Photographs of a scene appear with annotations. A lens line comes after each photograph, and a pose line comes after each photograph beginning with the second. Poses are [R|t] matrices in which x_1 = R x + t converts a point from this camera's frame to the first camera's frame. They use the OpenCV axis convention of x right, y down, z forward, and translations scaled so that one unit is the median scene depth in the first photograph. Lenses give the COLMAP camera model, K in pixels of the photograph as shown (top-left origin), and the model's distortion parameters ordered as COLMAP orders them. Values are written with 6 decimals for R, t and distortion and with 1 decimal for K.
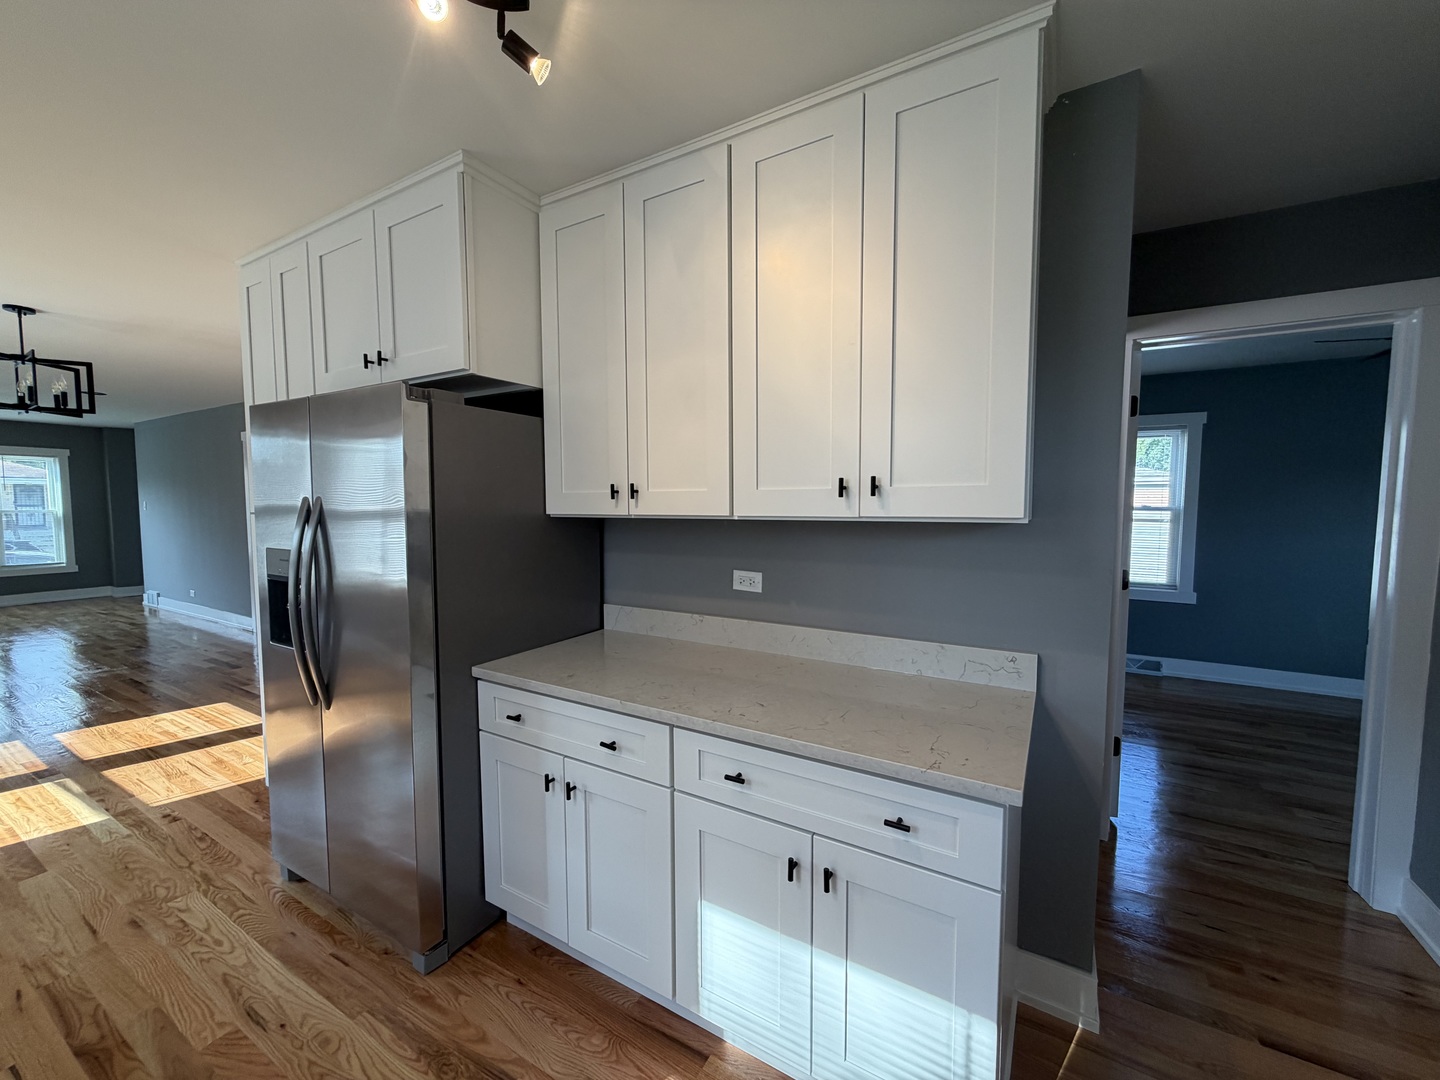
lens RADIAL K [[572.9, 0, 720.0], [0, 572.9, 540.0], [0, 0, 1]] dist [-0.000264, 0.000086]
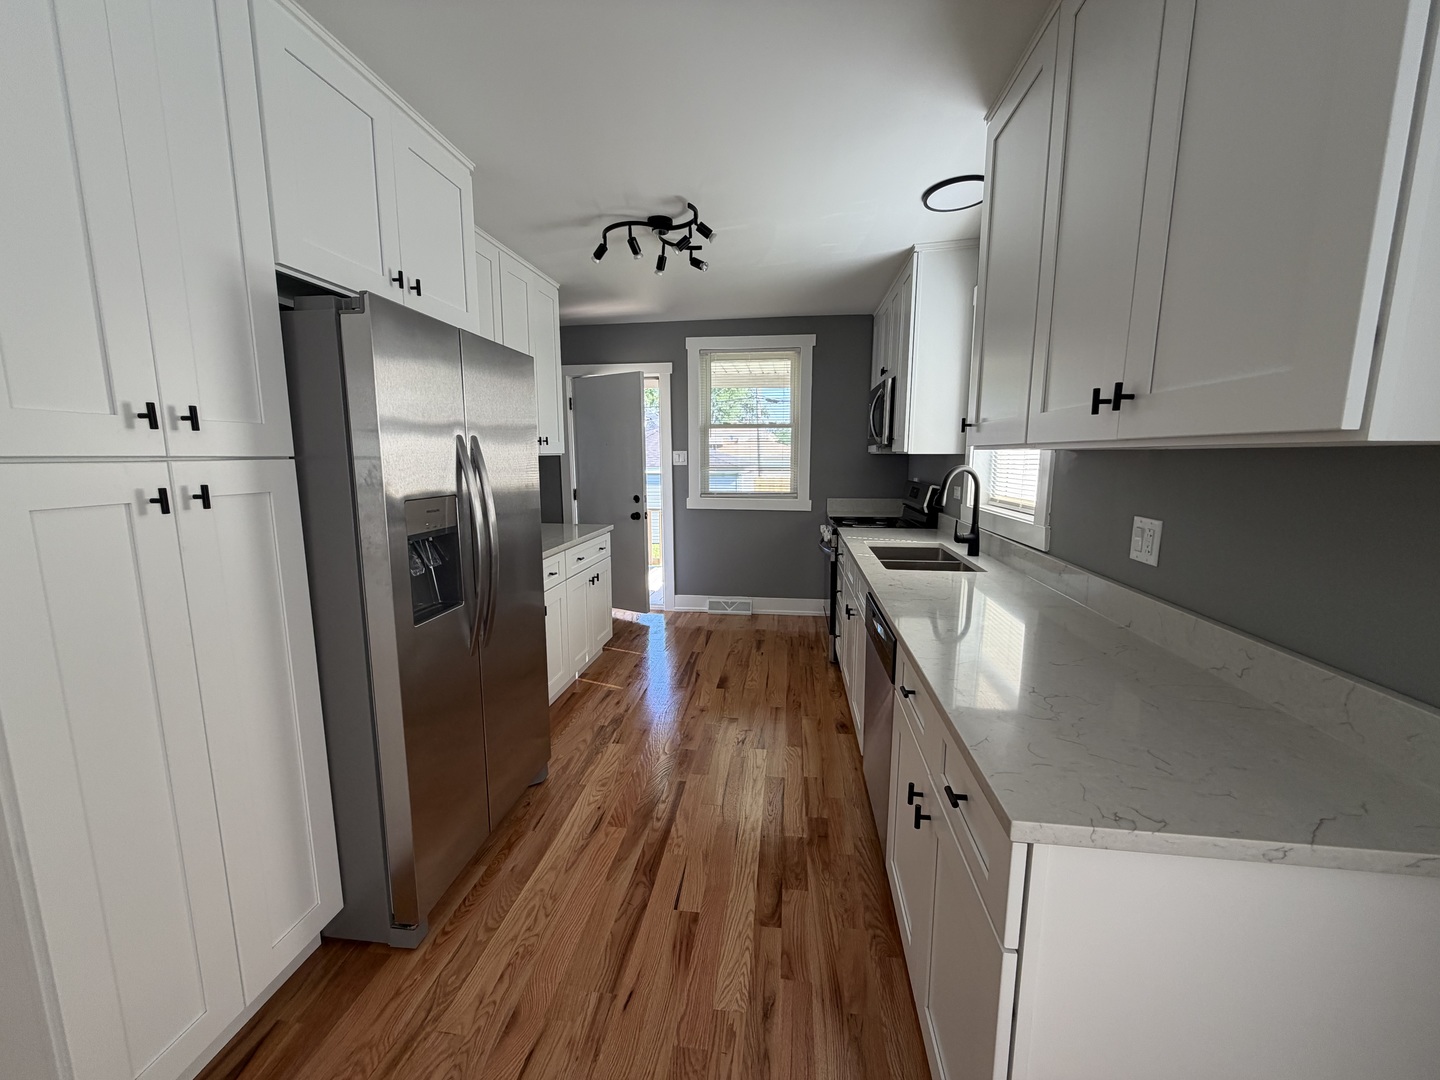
lens RADIAL K [[572.9, 0, 720.0], [0, 572.9, 540.0], [0, 0, 1]] dist [-0.000264, 0.000086]
pose [[-0.392552, -0.139507, 0.909088, -1.178315], [0.064863, 0.981769, 0.178669, -0.028744], [-0.917440, 0.129103, -0.376347, 0.660079]]
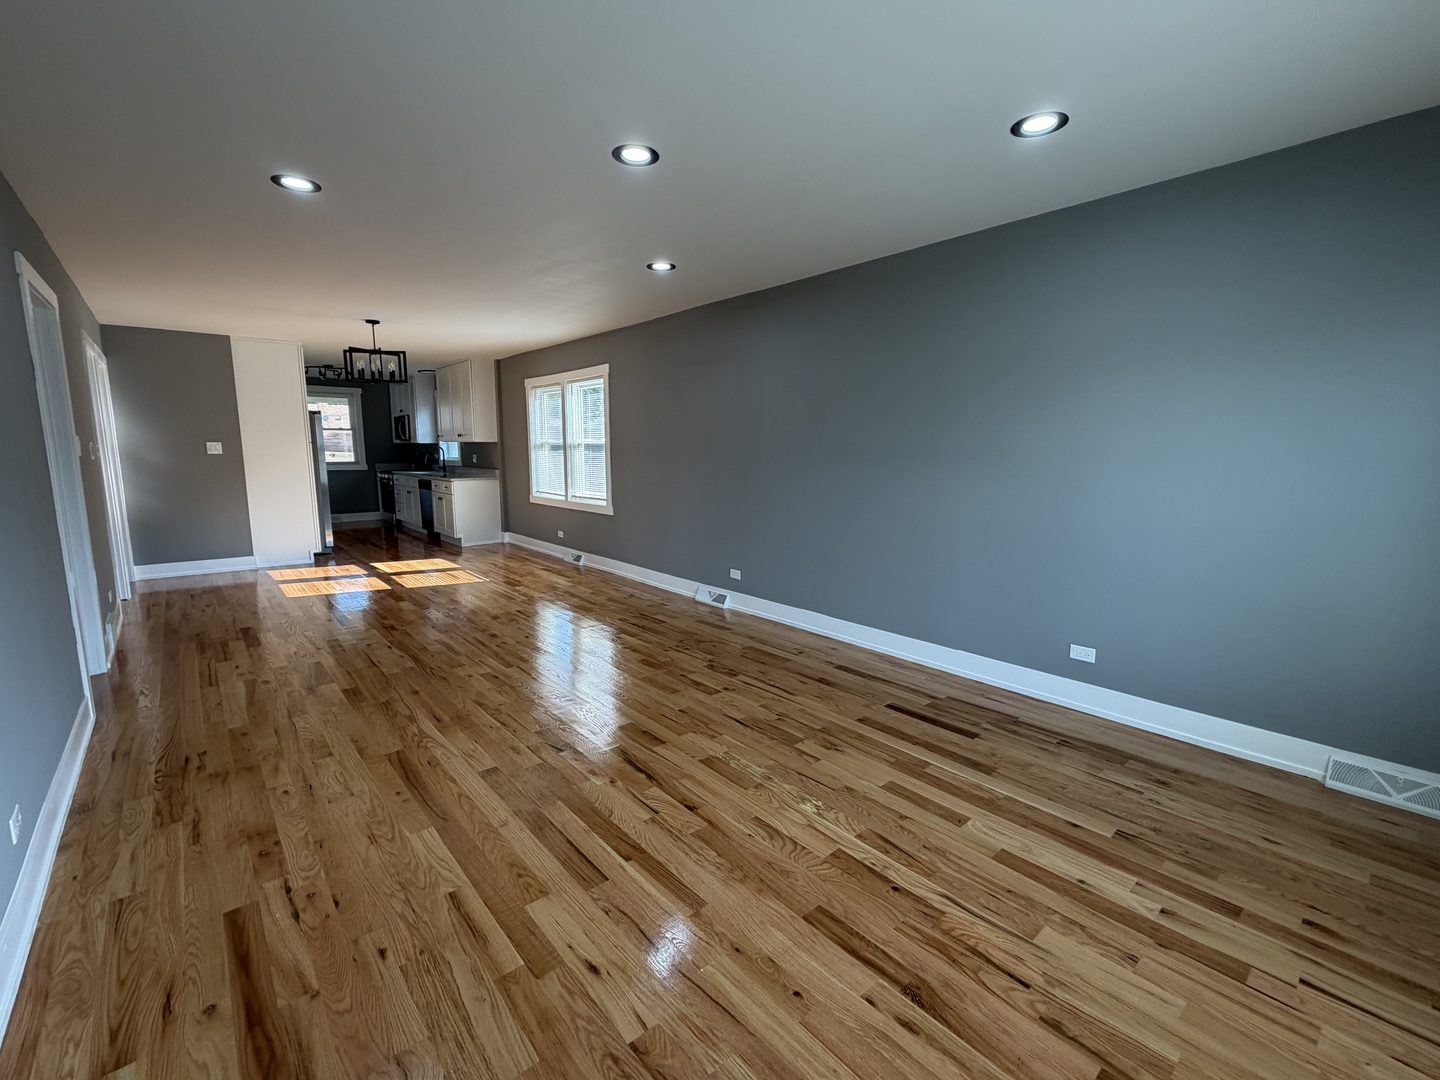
lens RADIAL K [[629.4, 0, 720.0], [0, 629.4, 540.0], [0, 0, 1]] dist [-0.003434, -0.000161]
pose [[-0.944412, -0.054844, 0.324158, -3.104264], [0.016442, 0.976875, 0.213178, -0.166595], [-0.328354, 0.206658, -0.921670, 2.742149]]
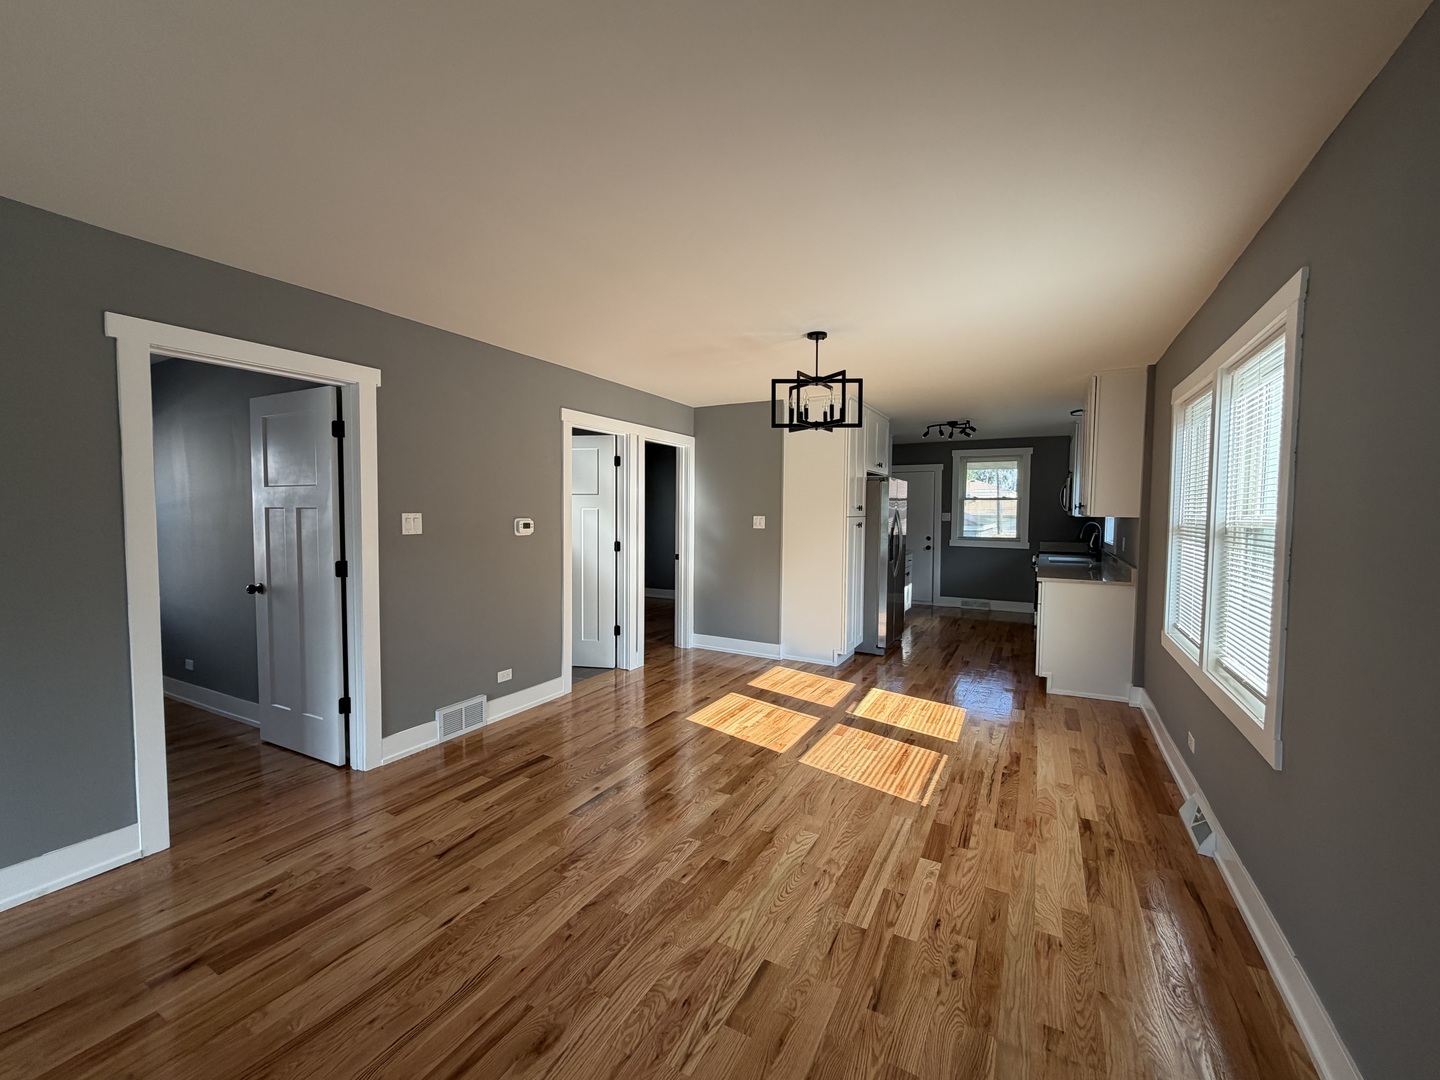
lens RADIAL K [[592.6, 0, 720.0], [0, 592.6, 540.0], [0, 0, 1]] dist [-0.001115, -0.000083]
pose [[-0.028409, -0.053347, 0.998172, -2.605909], [0.062851, 0.996504, 0.055046, -0.095922], [-0.997619, 0.064300, -0.024957, 1.359058]]
